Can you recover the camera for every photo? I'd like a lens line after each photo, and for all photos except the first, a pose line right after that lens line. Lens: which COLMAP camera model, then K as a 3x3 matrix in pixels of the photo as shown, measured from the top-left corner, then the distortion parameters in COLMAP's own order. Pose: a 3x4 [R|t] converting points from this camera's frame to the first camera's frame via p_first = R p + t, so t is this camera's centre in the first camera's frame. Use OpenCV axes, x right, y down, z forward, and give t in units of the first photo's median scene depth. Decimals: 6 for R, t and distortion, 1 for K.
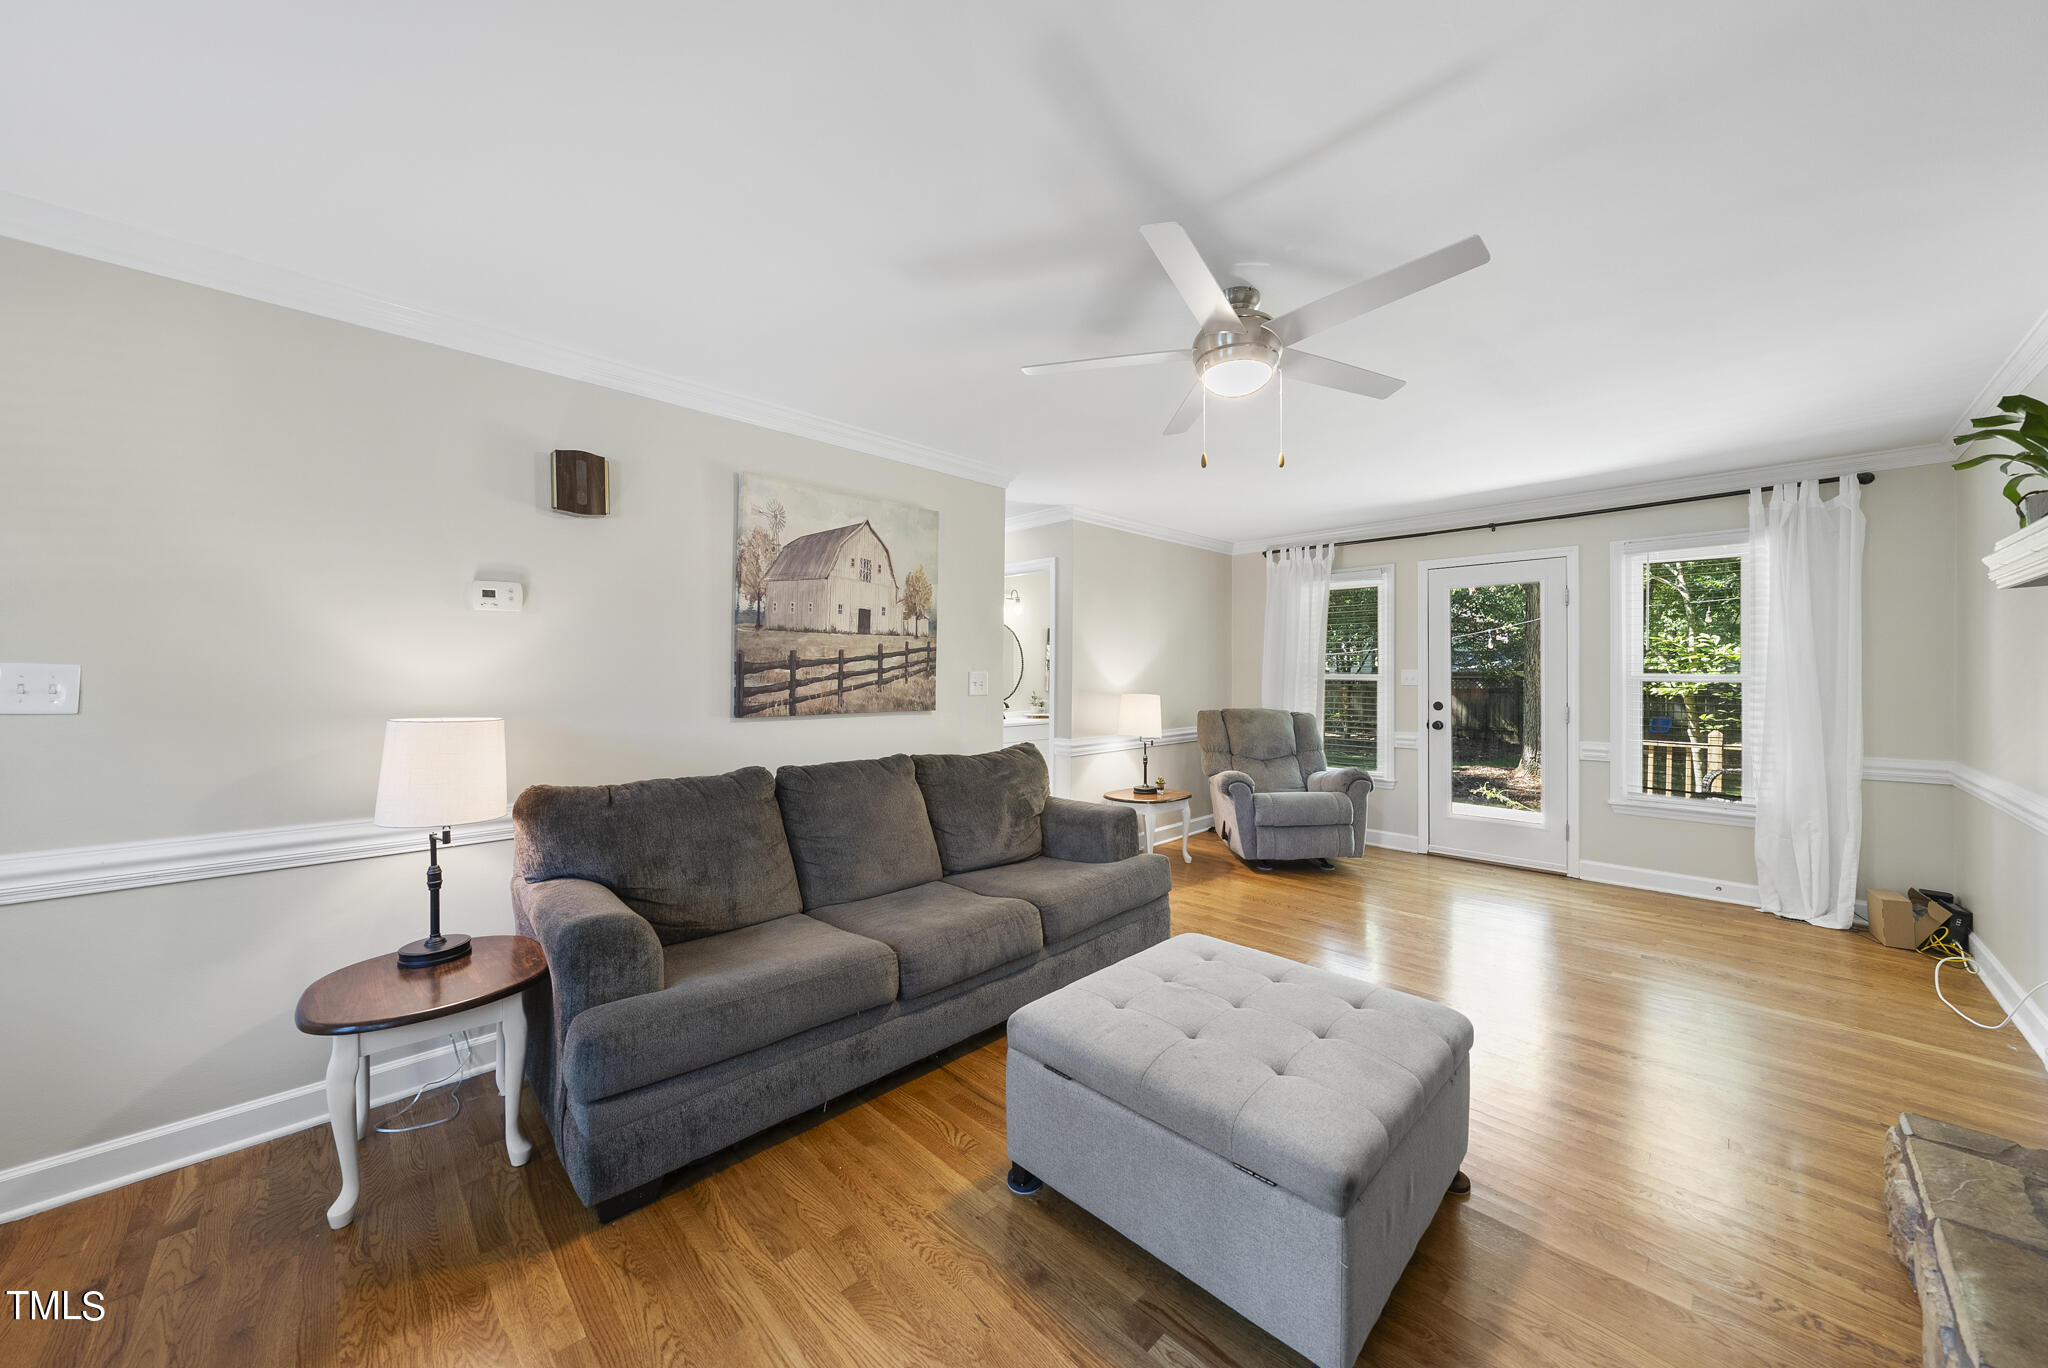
lens RADIAL K [[717.0, 0, 1025.0], [0, 717.0, 671.5], [0, 0, 1]] dist [-0.010448, 0.000942]
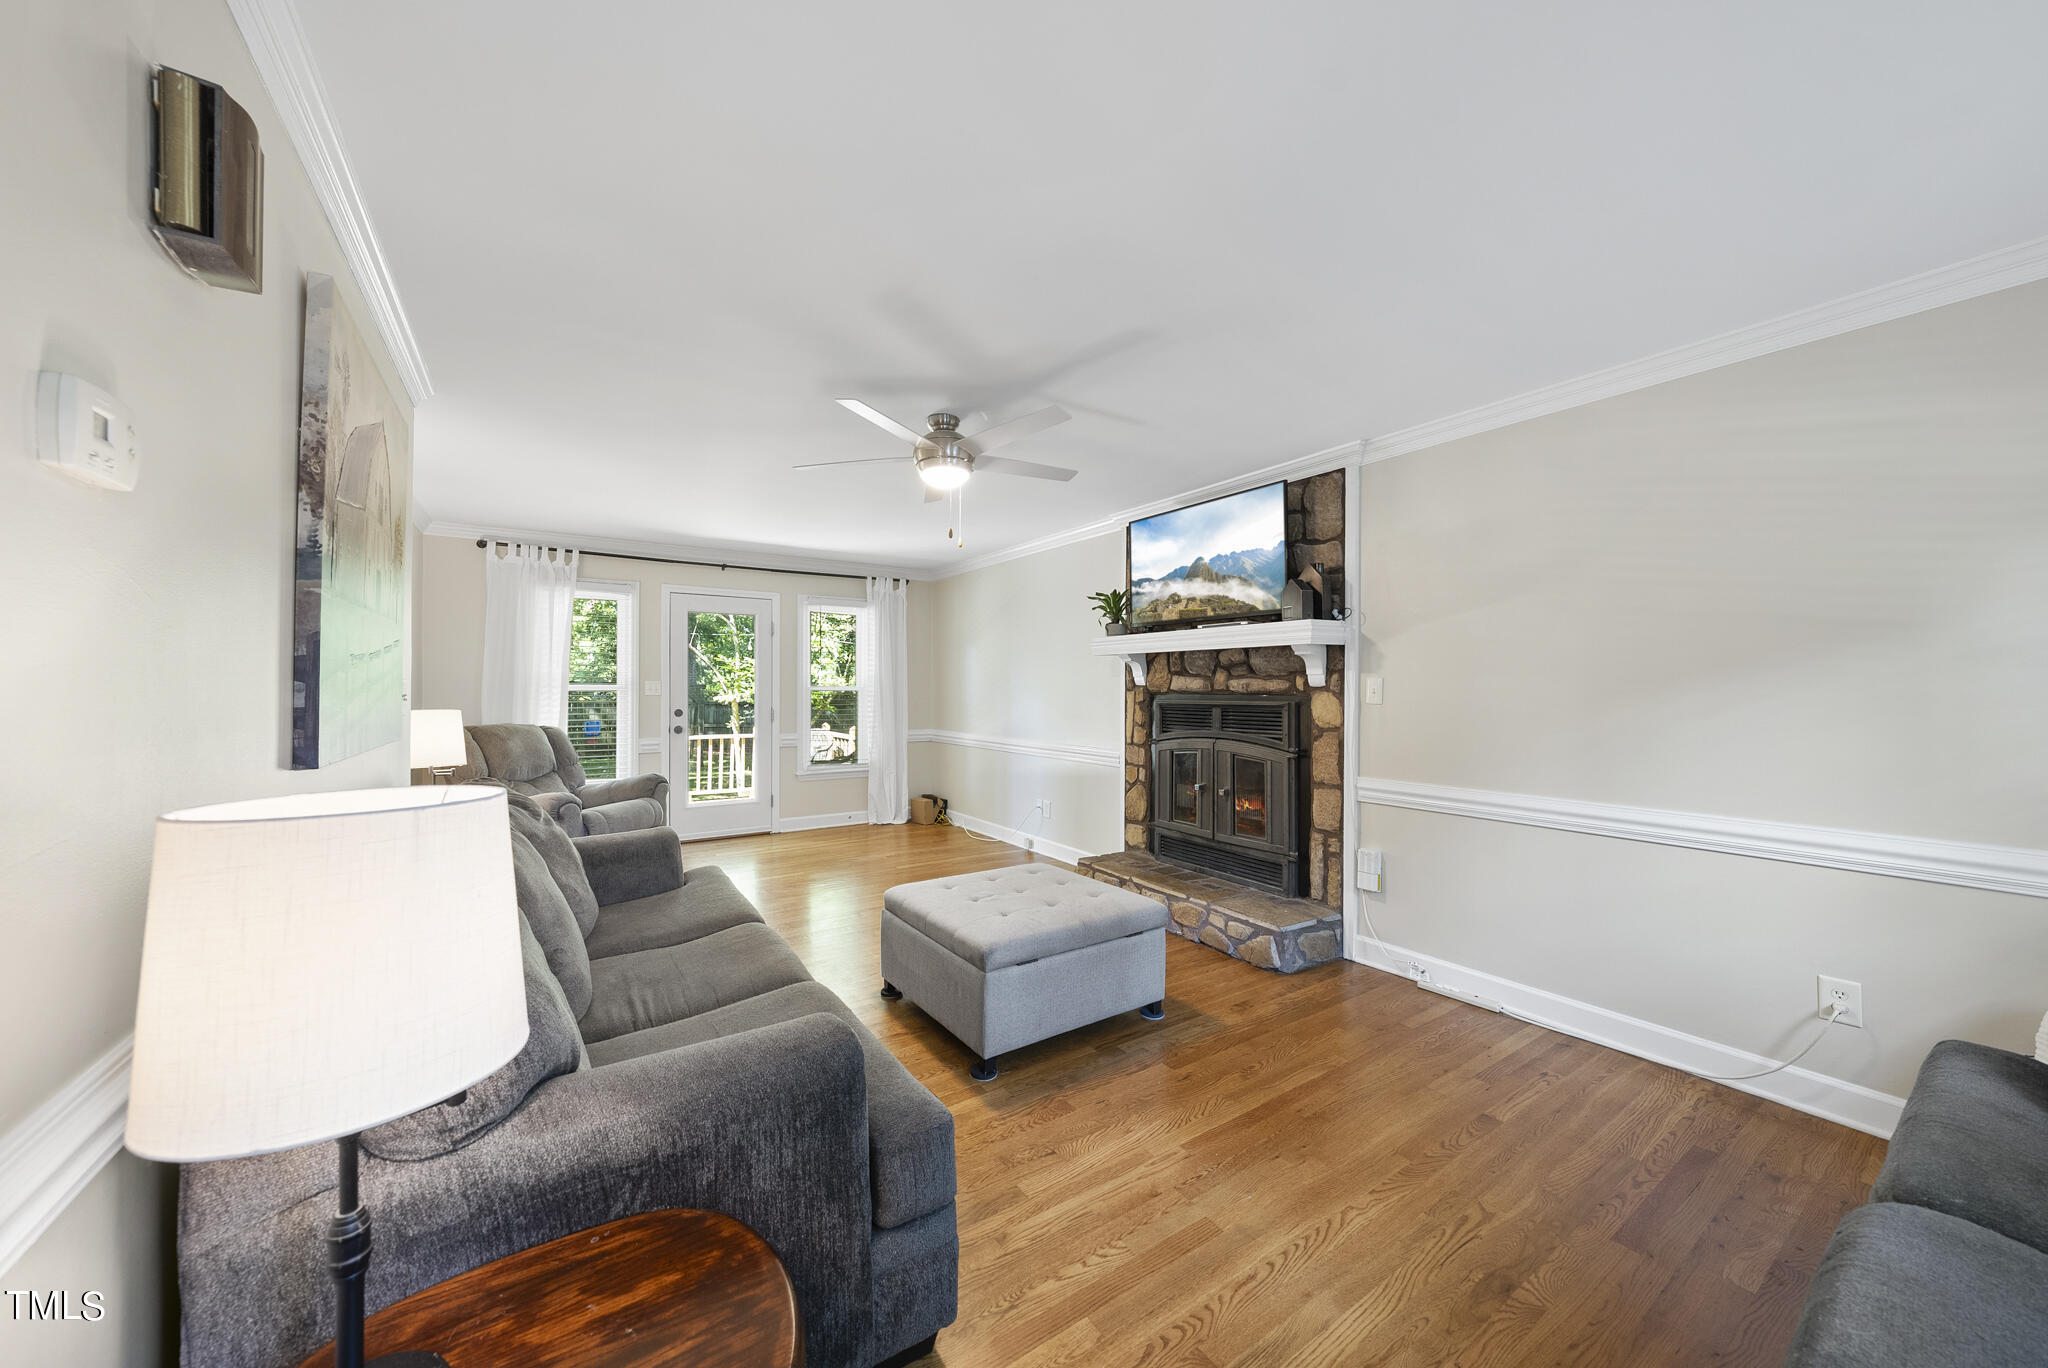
lens RADIAL K [[717.0, 0, 1021.3], [0, 717.0, 690.4], [0, 0, 1]] dist [-0.010448, 0.000942]
pose [[0.189318, -0.005133, 0.981902, -0.447597], [-0.007449, 0.999950, 0.006664, 0.000410], [-0.981888, -0.008575, 0.189271, 0.242183]]
